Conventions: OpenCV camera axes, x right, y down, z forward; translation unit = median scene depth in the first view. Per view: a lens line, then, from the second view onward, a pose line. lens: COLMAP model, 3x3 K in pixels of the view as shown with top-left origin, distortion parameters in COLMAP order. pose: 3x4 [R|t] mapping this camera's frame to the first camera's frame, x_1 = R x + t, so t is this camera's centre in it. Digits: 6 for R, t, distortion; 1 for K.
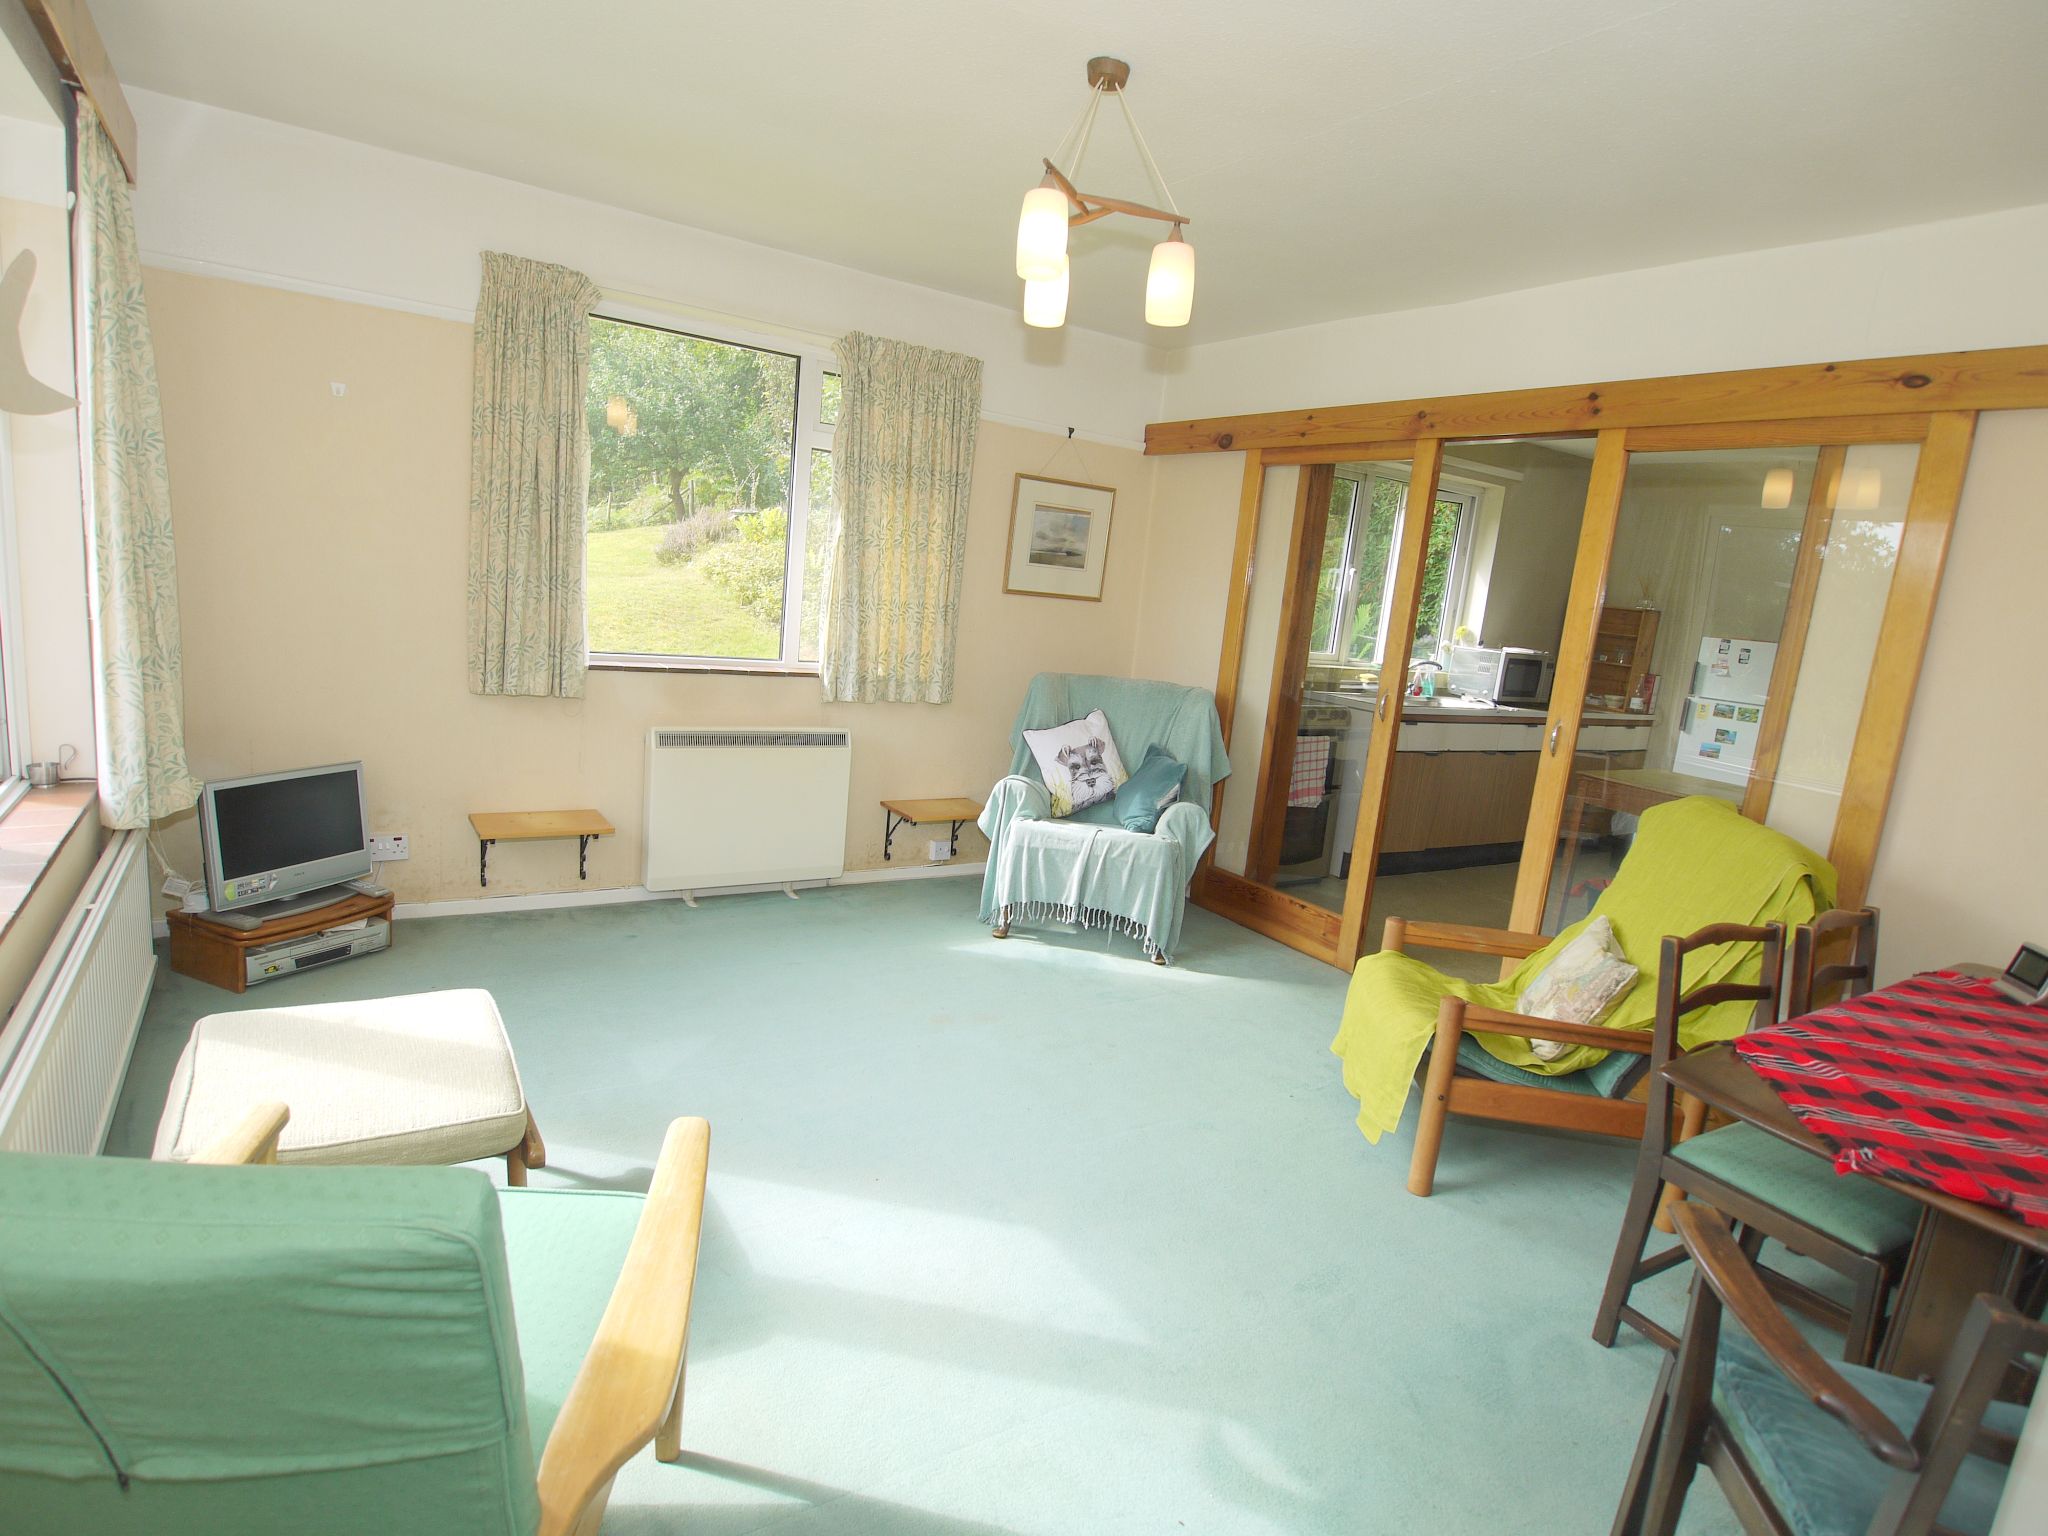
lens RADIAL K [[1088.9, 0, 1012.0], [0, 1088.9, 772.4], [0, 0, 1]] dist [0.000590, -0.009038]
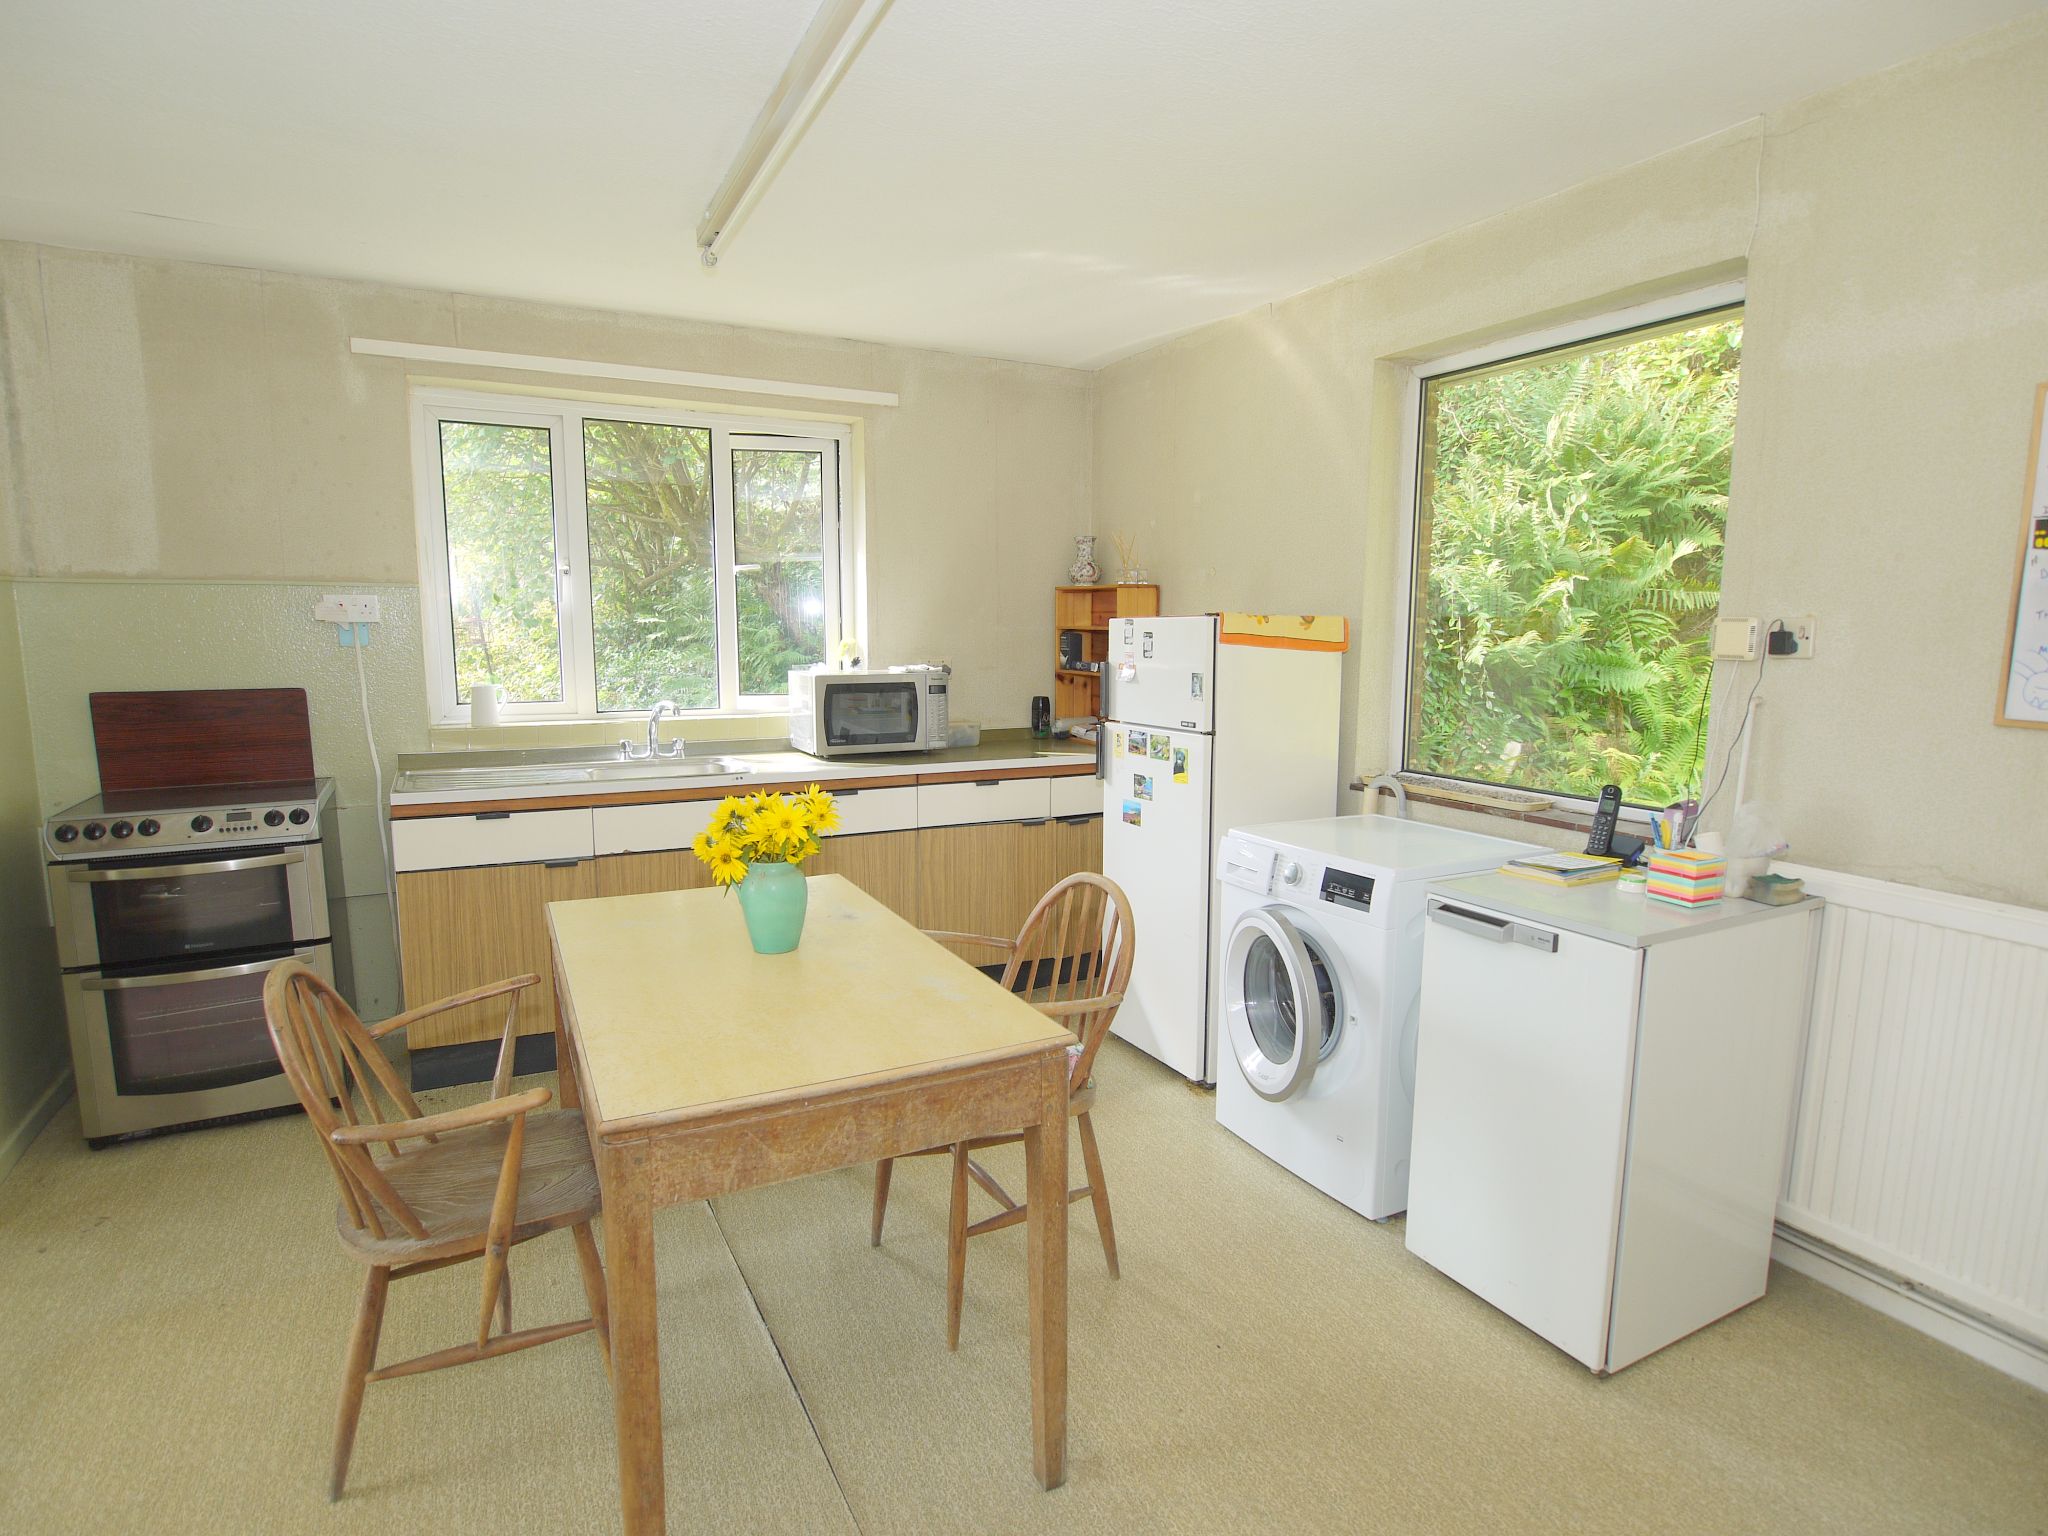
lens RADIAL K [[1088.9, 0, 1012.0], [0, 1088.9, 772.4], [0, 0, 1]] dist [0.000590, -0.009038]
pose [[0.989929, -0.084851, -0.113314, 0.610143], [0.078598, 0.995185, -0.058565, -0.011863], [0.117738, 0.049069, 0.991832, 0.399669]]
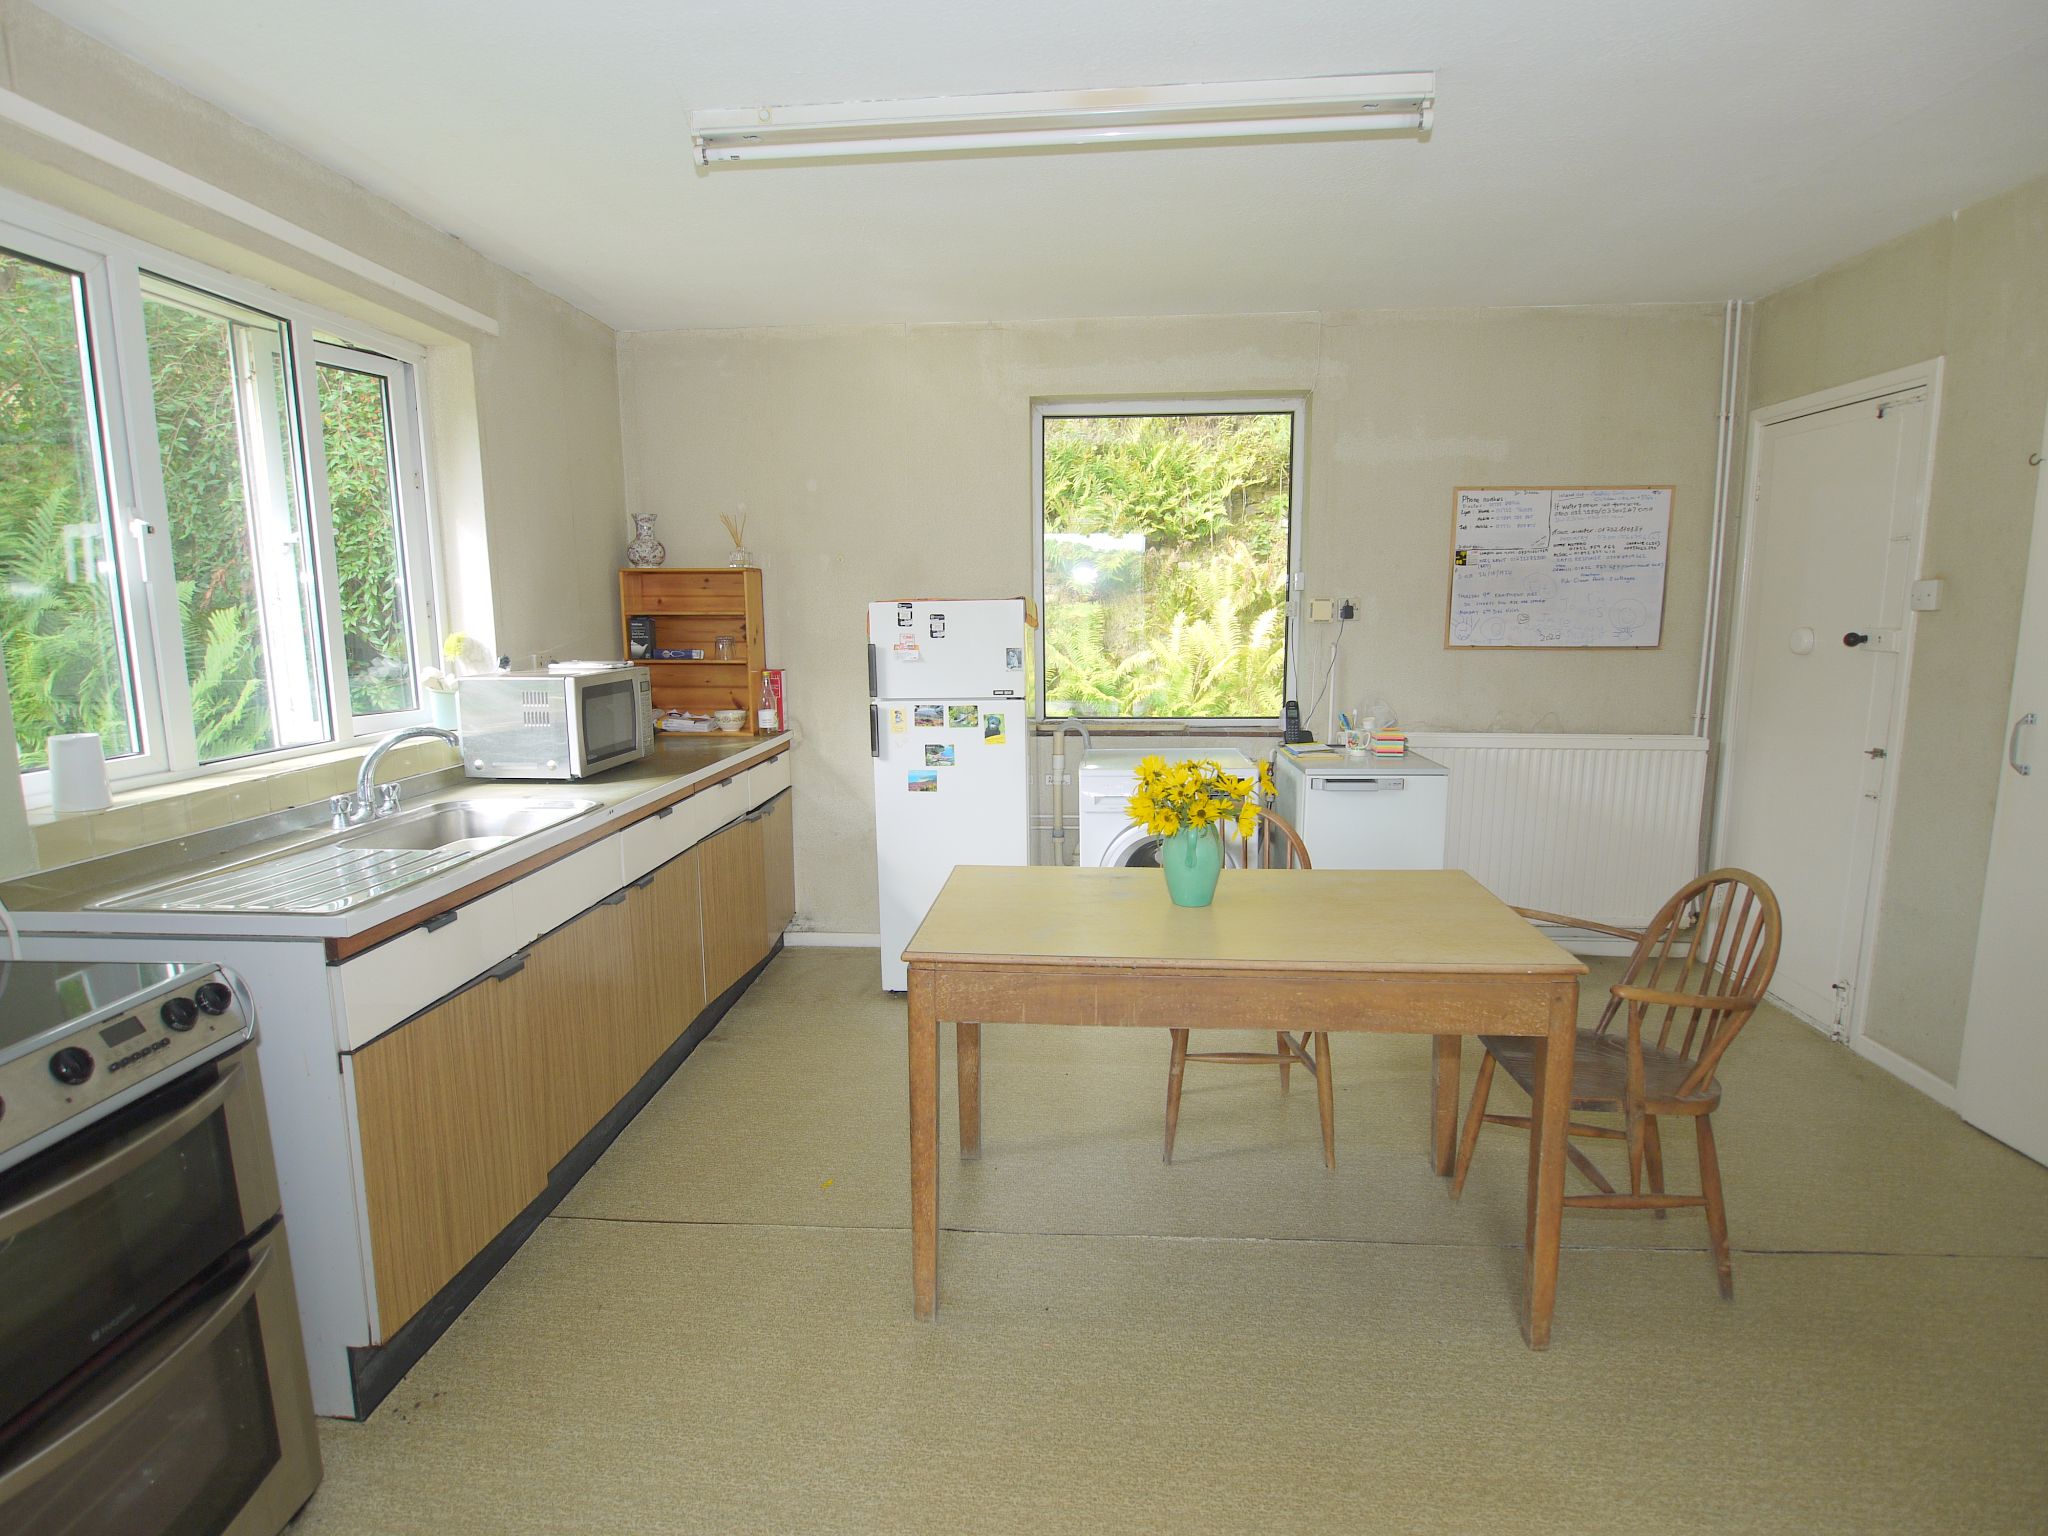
lens RADIAL K [[1088.9, 0, 1012.0], [0, 1088.9, 772.4], [0, 0, 1]] dist [0.000590, -0.009038]
pose [[0.595497, -0.228092, 0.770297, 0.182259], [0.214303, 0.969204, 0.121318, -0.084474], [-0.774246, 0.092832, 0.626039, 0.537607]]
